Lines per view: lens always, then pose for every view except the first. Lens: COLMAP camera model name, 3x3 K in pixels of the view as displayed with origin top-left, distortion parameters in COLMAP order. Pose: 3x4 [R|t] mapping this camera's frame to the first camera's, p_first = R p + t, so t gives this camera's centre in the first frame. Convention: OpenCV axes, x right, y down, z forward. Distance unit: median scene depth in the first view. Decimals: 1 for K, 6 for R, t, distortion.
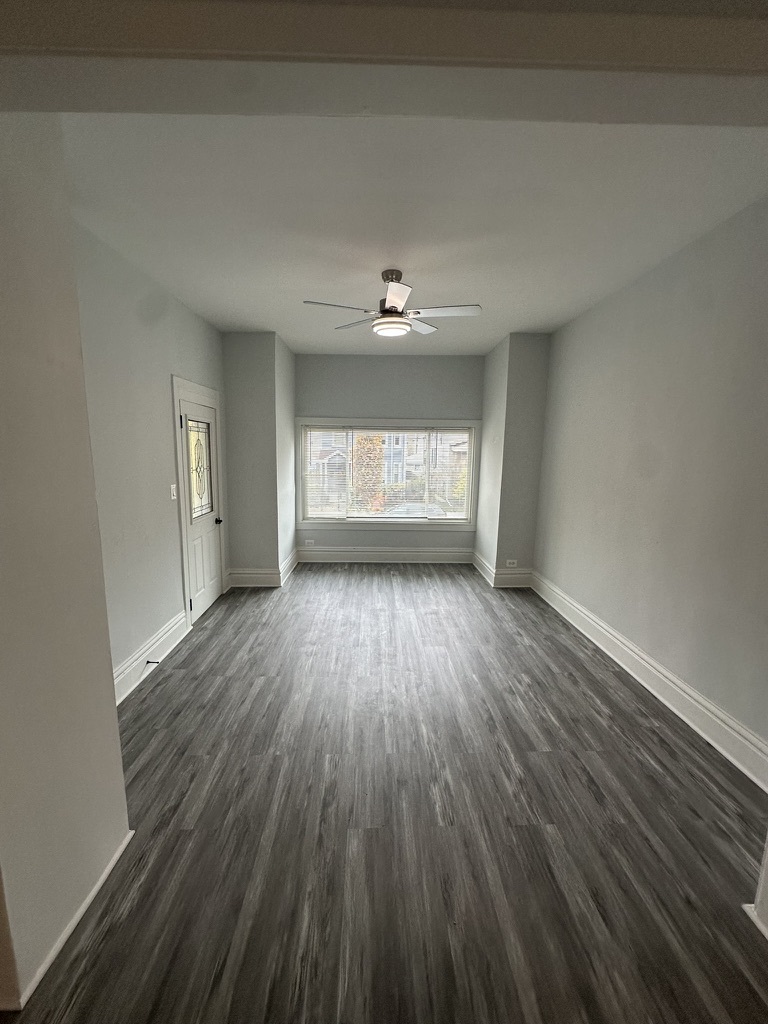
lens RADIAL K [[412.8, 0, 381.4], [0, 412.8, 514.5], [0, 0, 1]] dist [-0.003651, -0.000131]
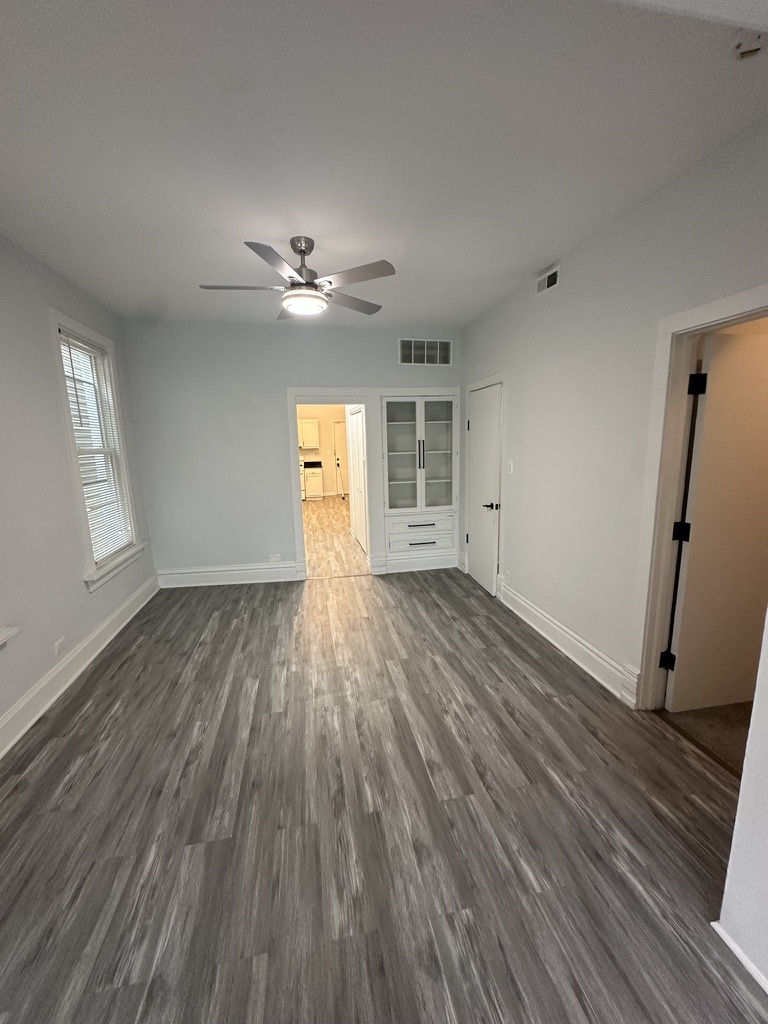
lens RADIAL K [[412.8, 0, 383.5], [0, 412.8, 511.2], [0, 0, 1]] dist [-0.003651, -0.000131]
pose [[-0.985465, 0.043824, -0.164130, 0.054567], [-0.012123, 0.945548, 0.325257, -0.083248], [0.169447, 0.322519, -0.931273, 0.496593]]
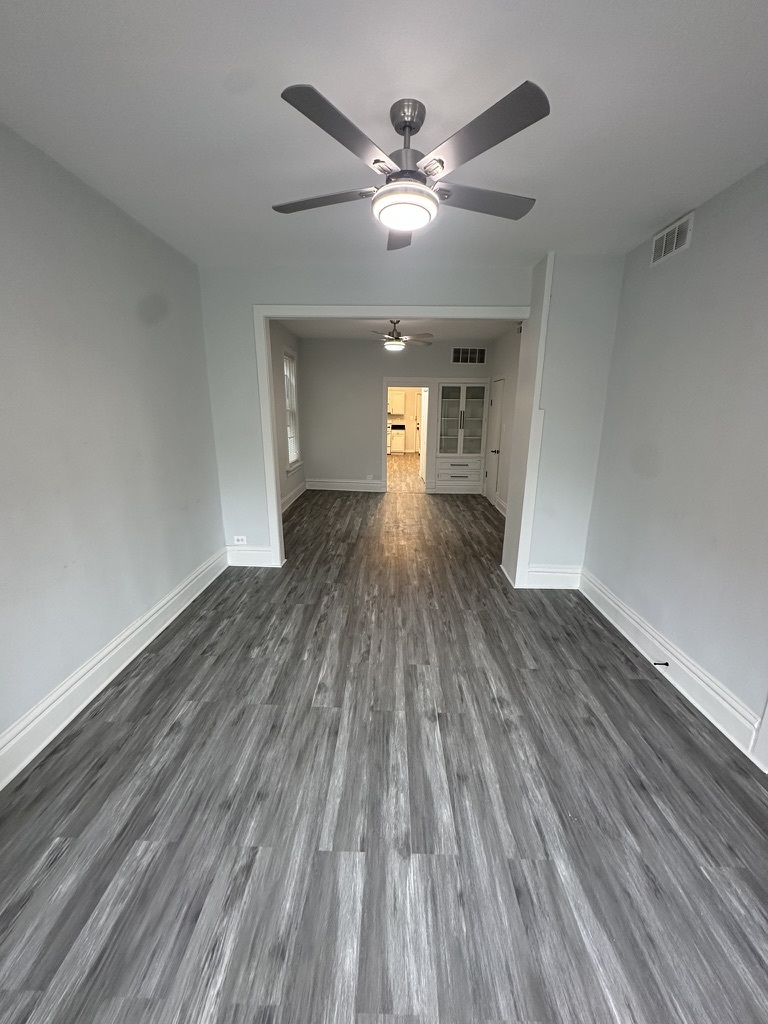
lens RADIAL K [[412.8, 0, 380.1], [0, 412.8, 515.0], [0, 0, 1]] dist [-0.003651, -0.000131]
pose [[-0.998417, -0.031893, 0.046331, 0.017440], [-0.010432, 0.914413, 0.404648, -0.234880], [-0.055272, 0.403524, -0.913298, 1.389704]]
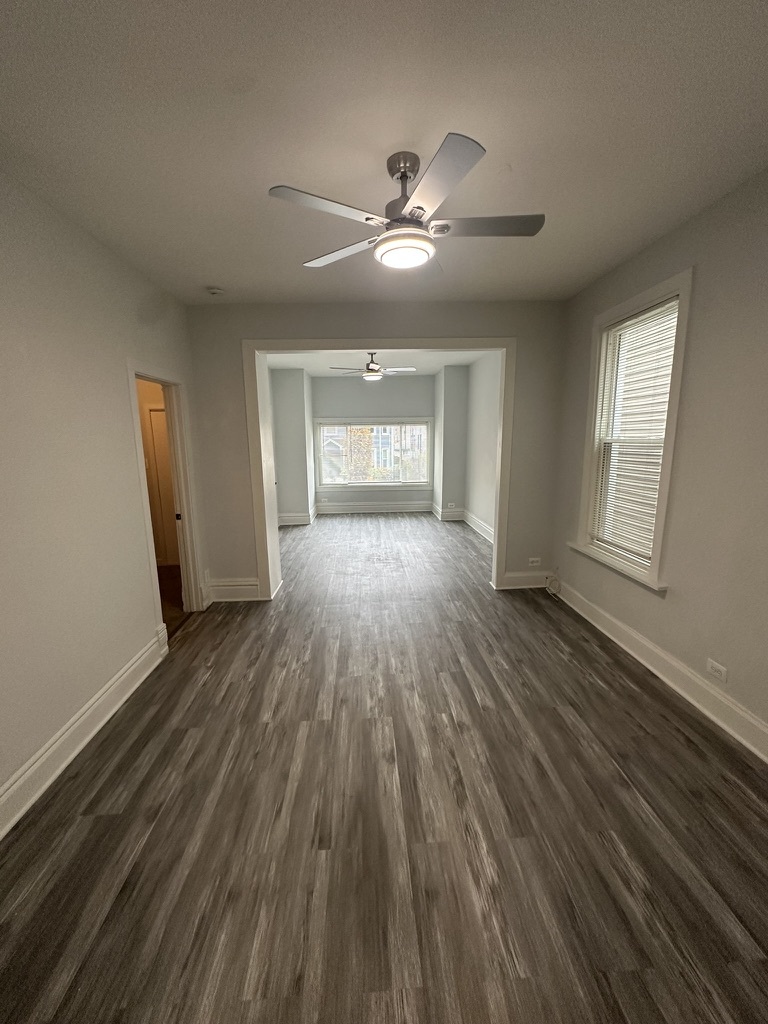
lens RADIAL K [[412.8, 0, 383.5], [0, 412.8, 513.2], [0, 0, 1]] dist [-0.003651, -0.000131]
pose [[0.999177, -0.031694, 0.025315, 0.005354], [0.031007, 0.999152, 0.027091, 0.126398], [-0.026152, -0.026284, 0.999312, -0.827783]]
